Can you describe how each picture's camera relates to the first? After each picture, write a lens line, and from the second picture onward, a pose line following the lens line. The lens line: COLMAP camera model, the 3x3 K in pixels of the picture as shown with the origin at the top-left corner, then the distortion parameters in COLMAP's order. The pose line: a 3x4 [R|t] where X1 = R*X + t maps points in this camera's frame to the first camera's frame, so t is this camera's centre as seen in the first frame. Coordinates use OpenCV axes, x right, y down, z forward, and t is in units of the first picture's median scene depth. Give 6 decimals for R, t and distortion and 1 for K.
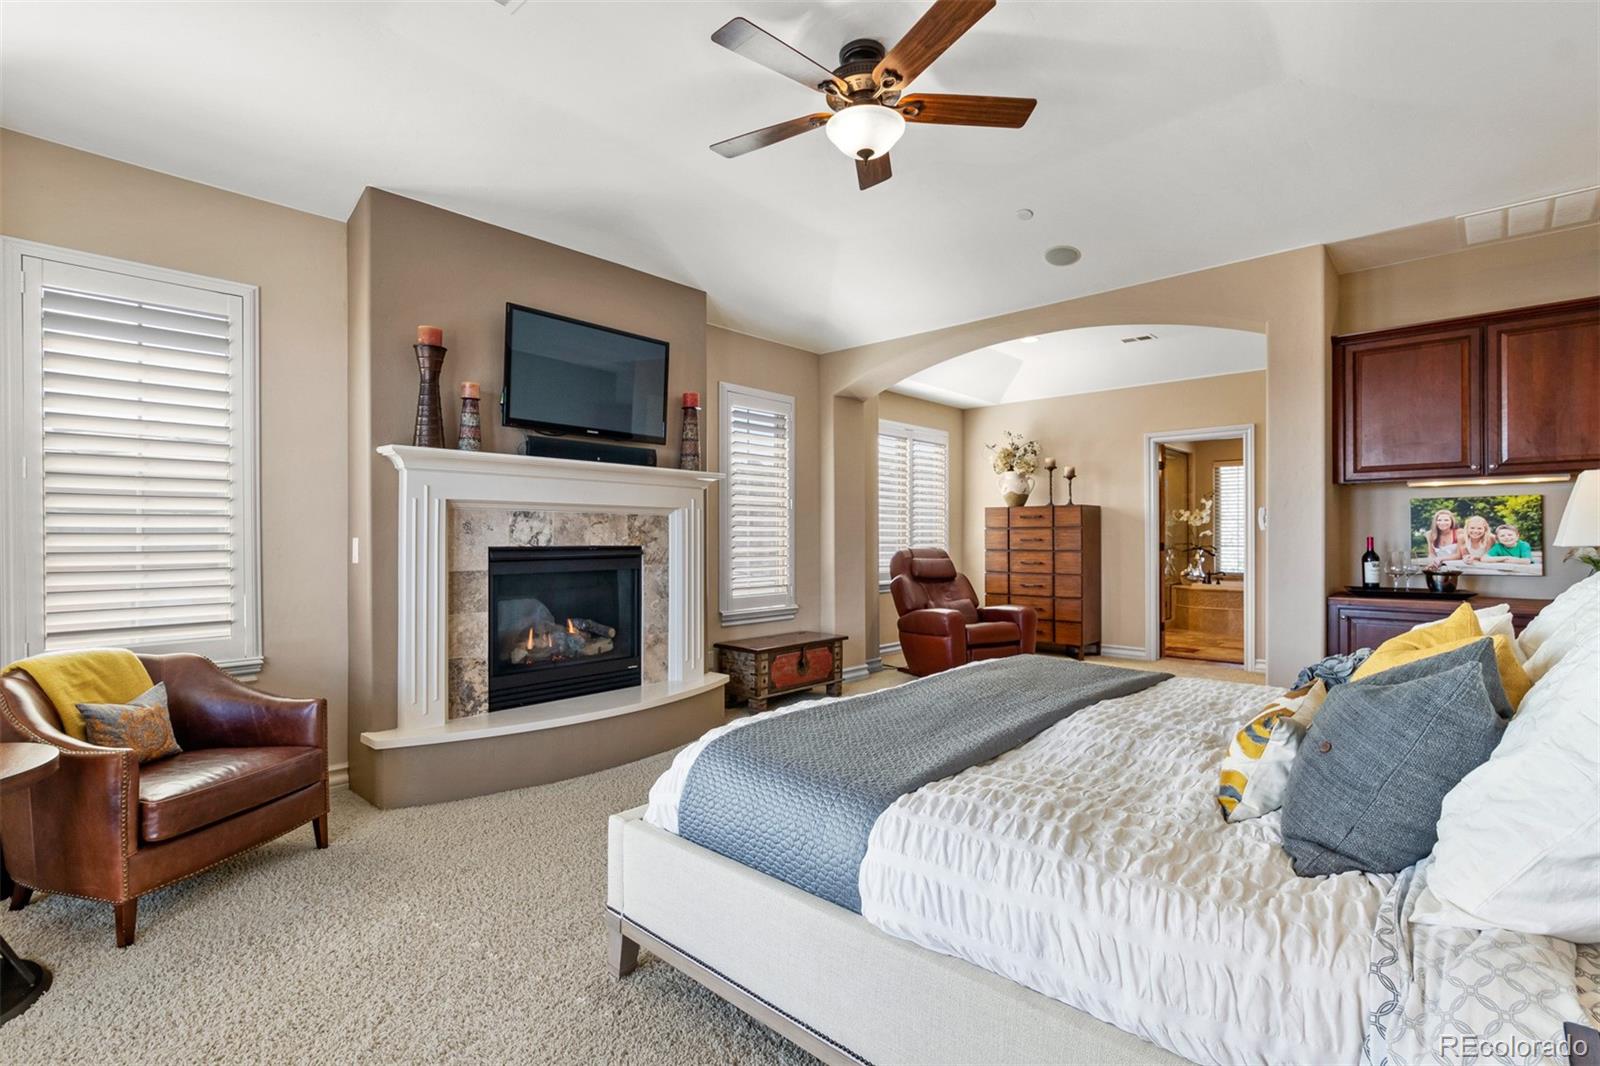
lens RADIAL K [[743.8, 0, 801.9], [0, 743.8, 541.9], [0, 0, 1]] dist [0.000402, -0.004493]
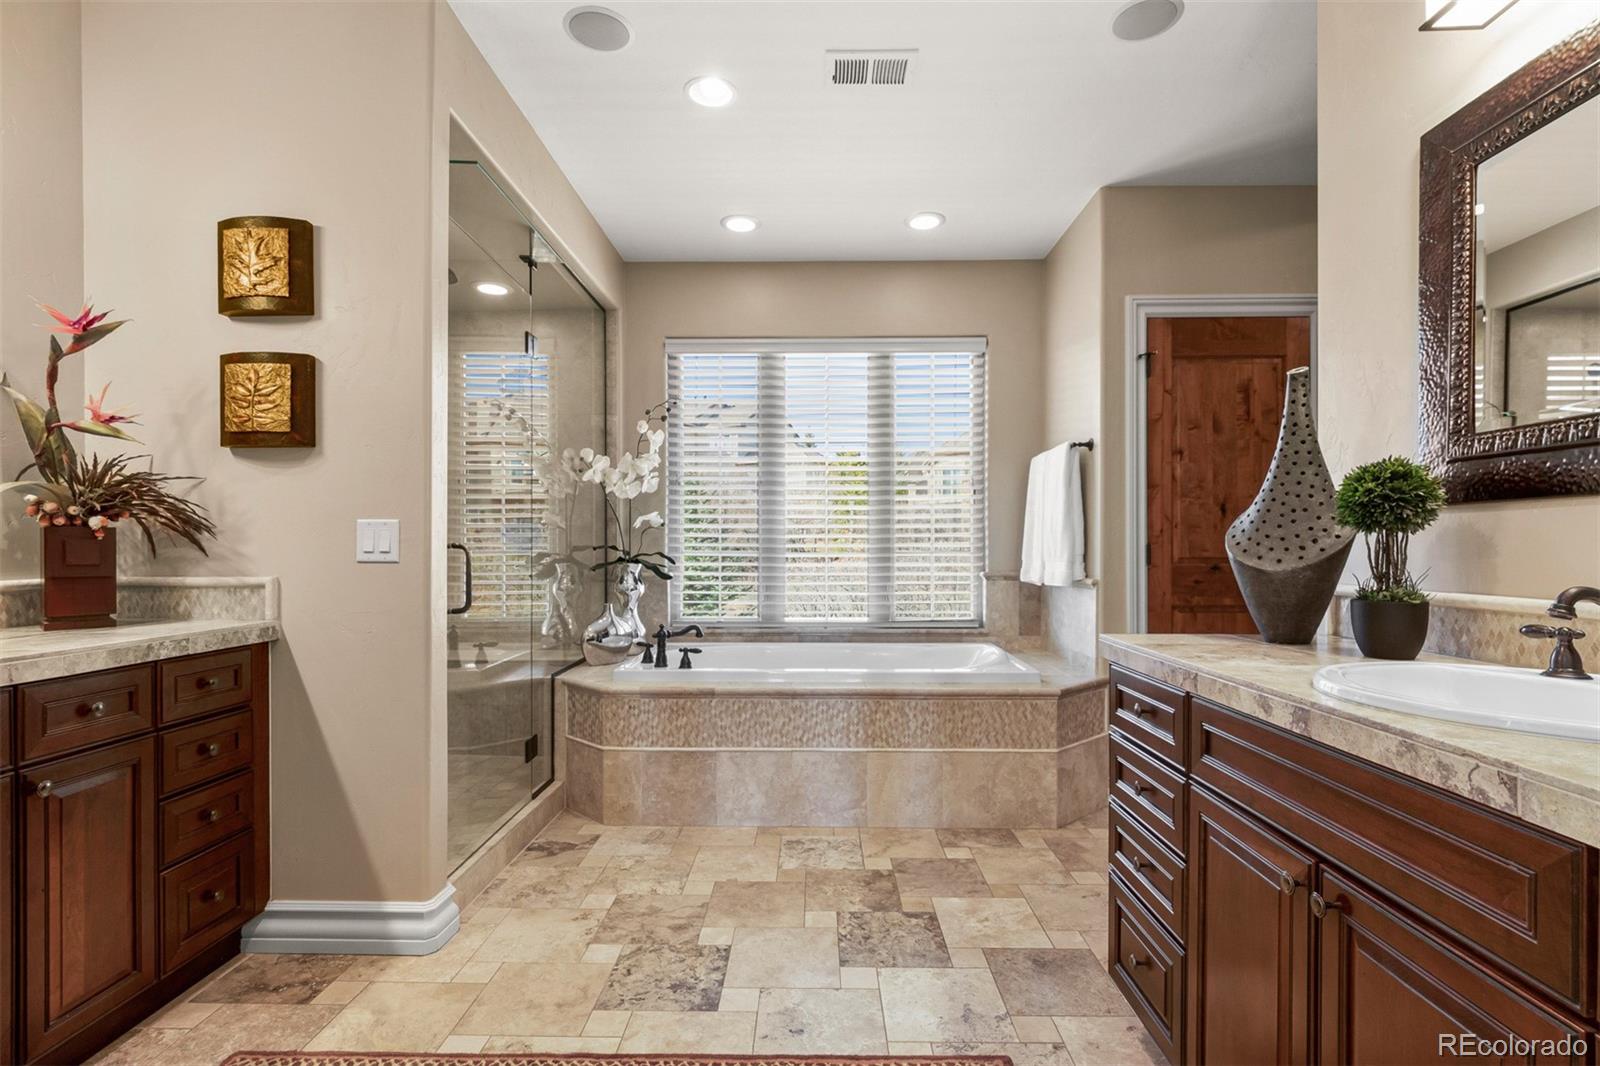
lens RADIAL K [[743.8, 0, 801.9], [0, 743.8, 541.9], [0, 0, 1]] dist [0.000402, -0.004493]
pose [[0.750002, 0.004683, 0.661419, 0.353663], [0.002979, 0.999941, -0.010458, 0.004127], [-0.661429, 0.009814, 0.749944, 0.669068]]
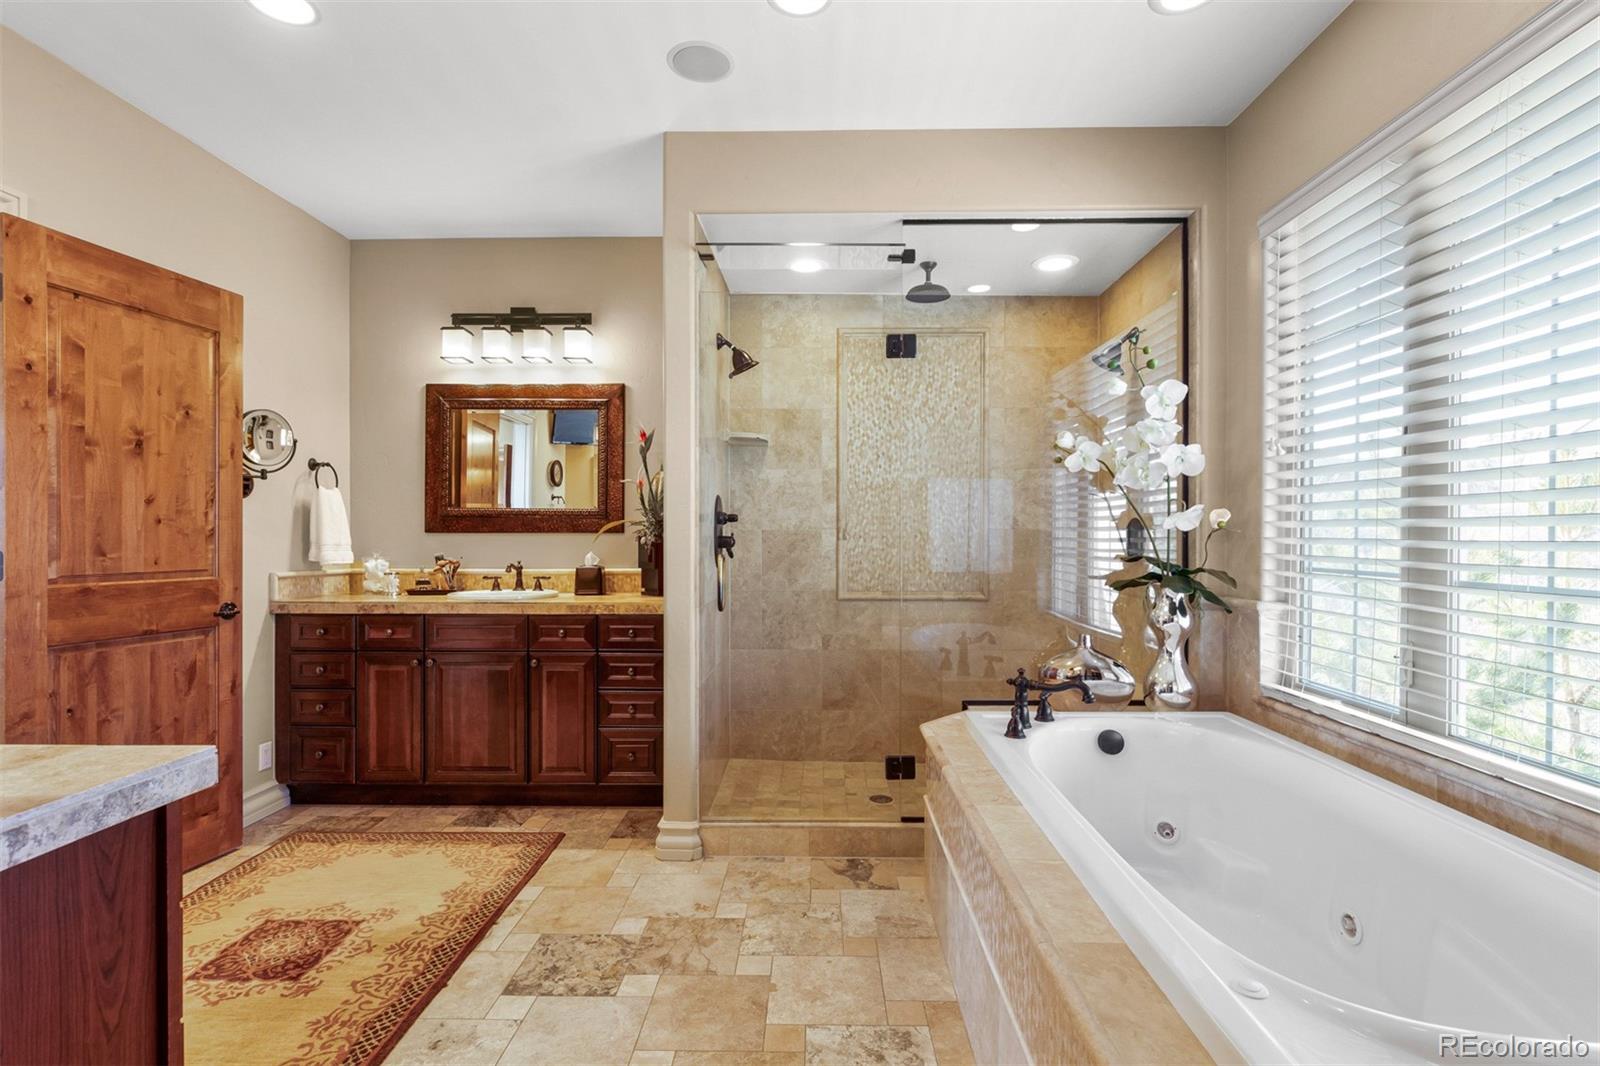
lens RADIAL K [[743.8, 0, 801.9], [0, 743.8, 541.9], [0, 0, 1]] dist [0.000402, -0.004493]
pose [[0.668553, 0.010772, -0.743586, 0.632405], [-0.002881, 0.999925, 0.011895, -0.005586], [0.743659, -0.005811, 0.668534, 0.741413]]
